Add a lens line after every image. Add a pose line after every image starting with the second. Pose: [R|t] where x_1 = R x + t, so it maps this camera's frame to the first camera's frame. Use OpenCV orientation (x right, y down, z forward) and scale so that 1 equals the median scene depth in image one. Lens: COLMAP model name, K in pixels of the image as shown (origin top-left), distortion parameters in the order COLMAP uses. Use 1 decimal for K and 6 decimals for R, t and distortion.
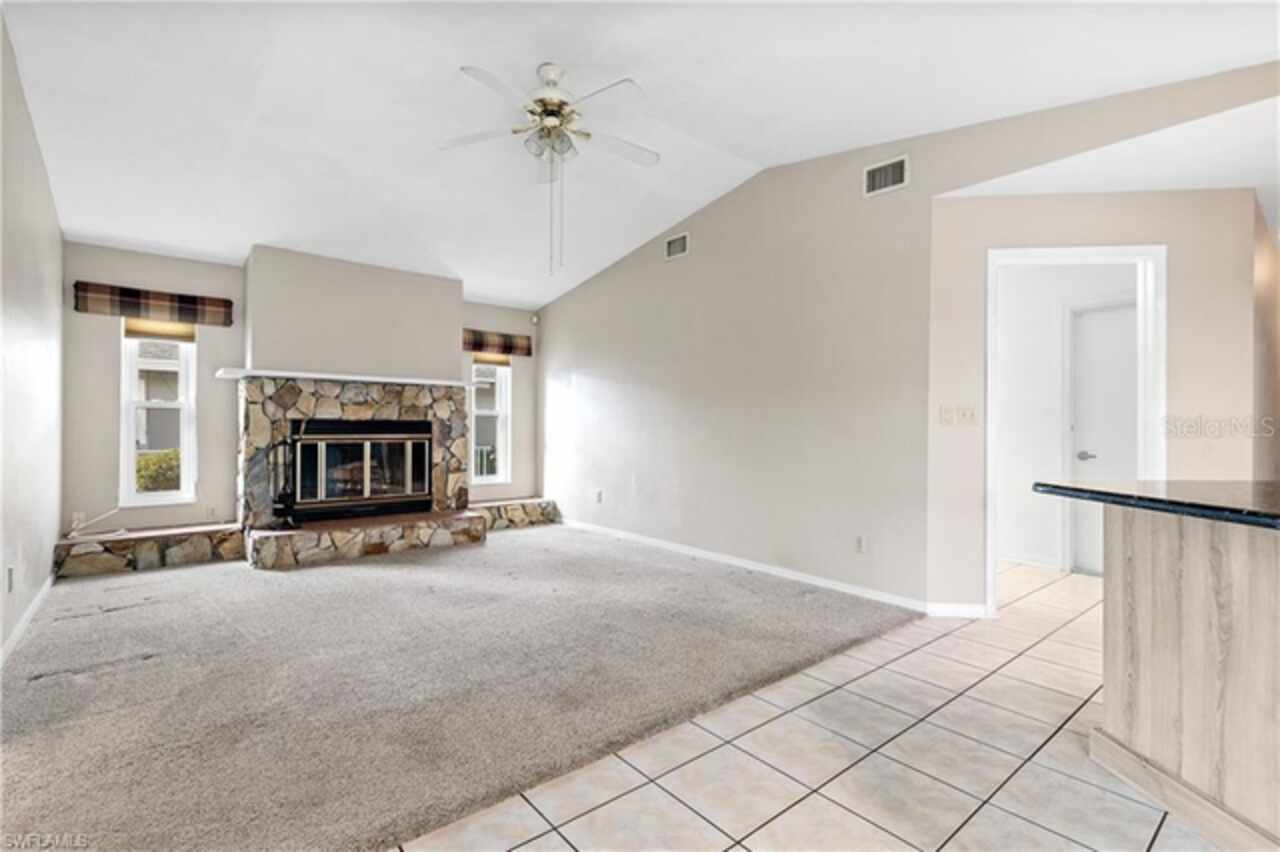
lens RADIAL K [[579.9, 0, 640.0], [0, 579.9, 426.0], [0, 0, 1]] dist [0.000416, -0.000030]
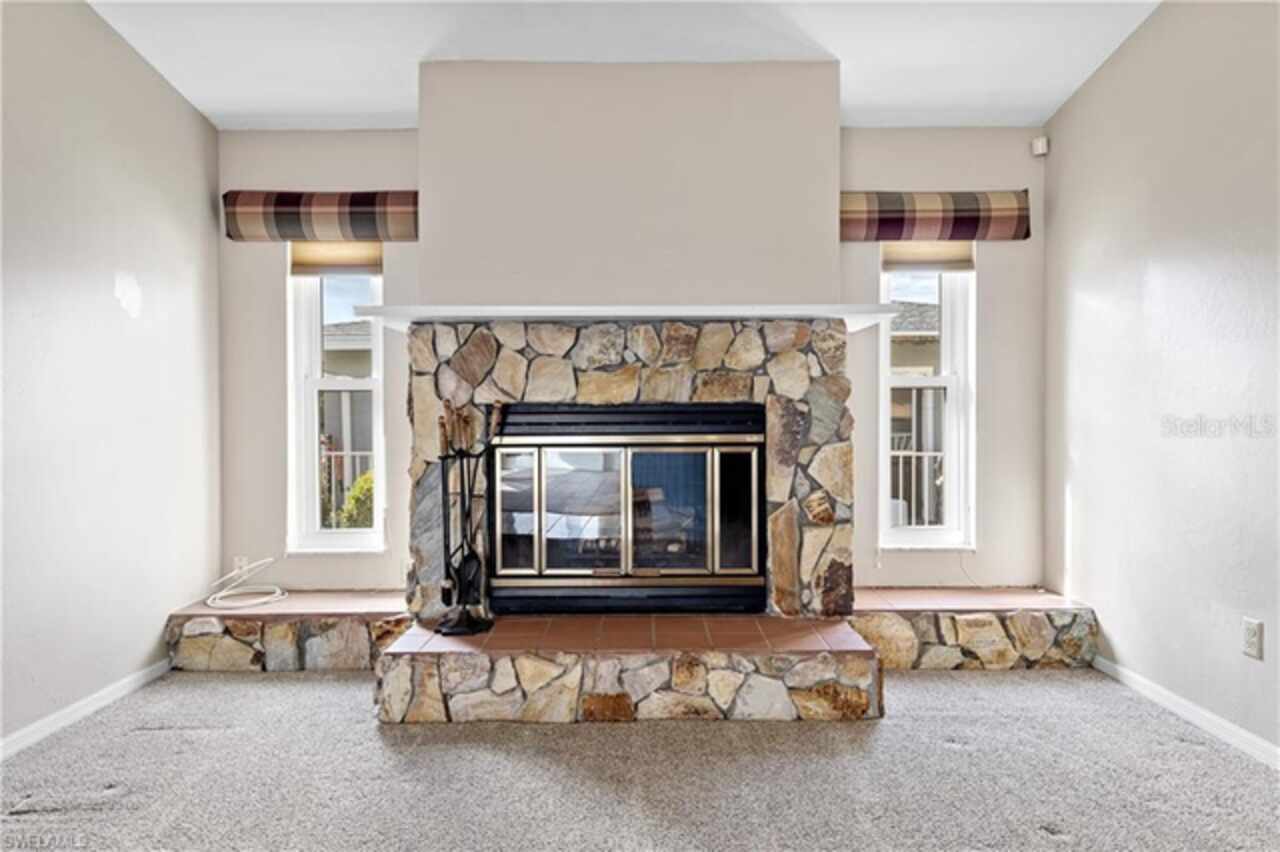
lens RADIAL K [[811.8, 0, 640.0], [0, 811.8, 426.0], [0, 0, 1]] dist [0.000093, 0.000177]
pose [[0.783697, -0.000999, -0.621142, -0.065166], [0.011550, 0.999849, 0.012965, -0.000678], [0.621035, -0.017335, 0.783591, 0.515098]]
